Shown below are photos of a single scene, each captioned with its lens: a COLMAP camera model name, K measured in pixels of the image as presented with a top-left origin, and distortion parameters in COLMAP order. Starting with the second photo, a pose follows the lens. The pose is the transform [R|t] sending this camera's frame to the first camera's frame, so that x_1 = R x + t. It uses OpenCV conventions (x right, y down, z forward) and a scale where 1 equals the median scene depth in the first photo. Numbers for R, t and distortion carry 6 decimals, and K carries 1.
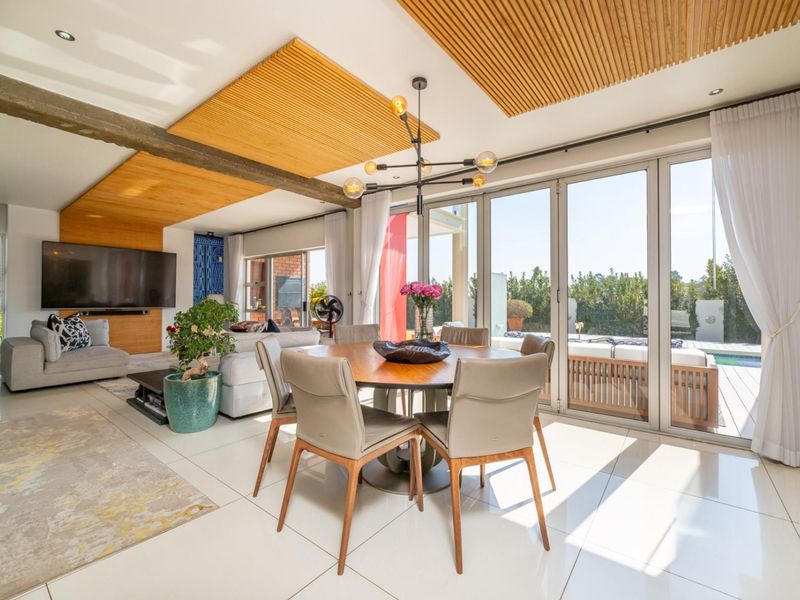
lens RADIAL K [[355.8, 0, 403.7], [0, 355.8, 296.4], [0, 0, 1]] dist [0.012874, 0.000283]
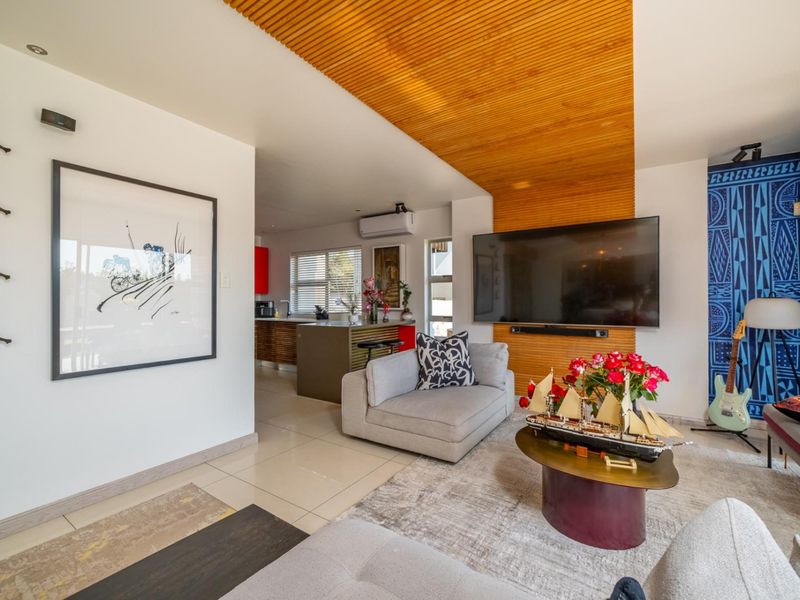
lens RADIAL K [[355.8, 0, 404.5], [0, 355.8, 298.1], [0, 0, 1]] dist [0.012874, 0.000283]
pose [[0.095479, -0.007629, -0.995402, -0.197083], [0.013068, 0.999894, -0.006410, -0.010731], [0.995346, -0.012396, 0.095569, 0.645860]]
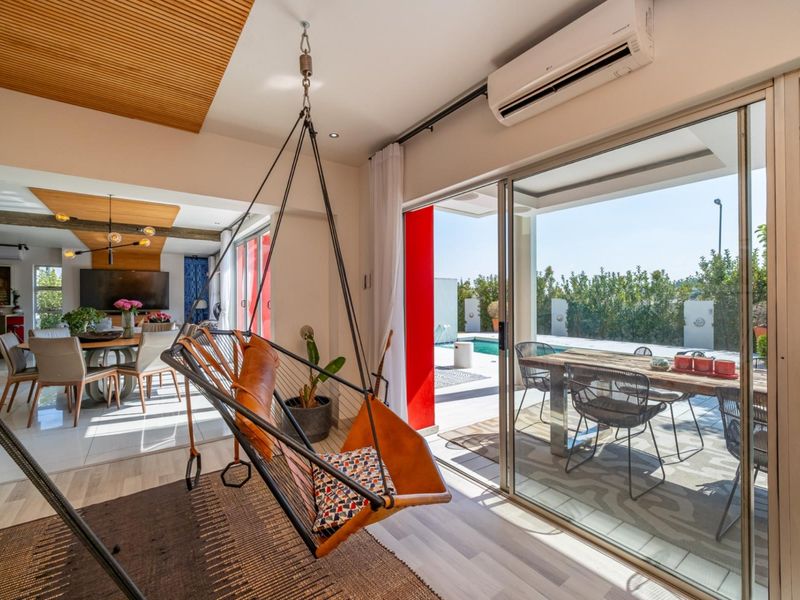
lens RADIAL K [[355.8, 0, 402.9], [0, 355.8, 300.0], [0, 0, 1]] dist [0.012874, 0.000283]
pose [[0.962878, -0.006033, -0.269871, 0.695692], [0.009259, 0.999900, 0.010683, -0.014421], [0.269779, -0.012785, 0.962837, -0.139363]]
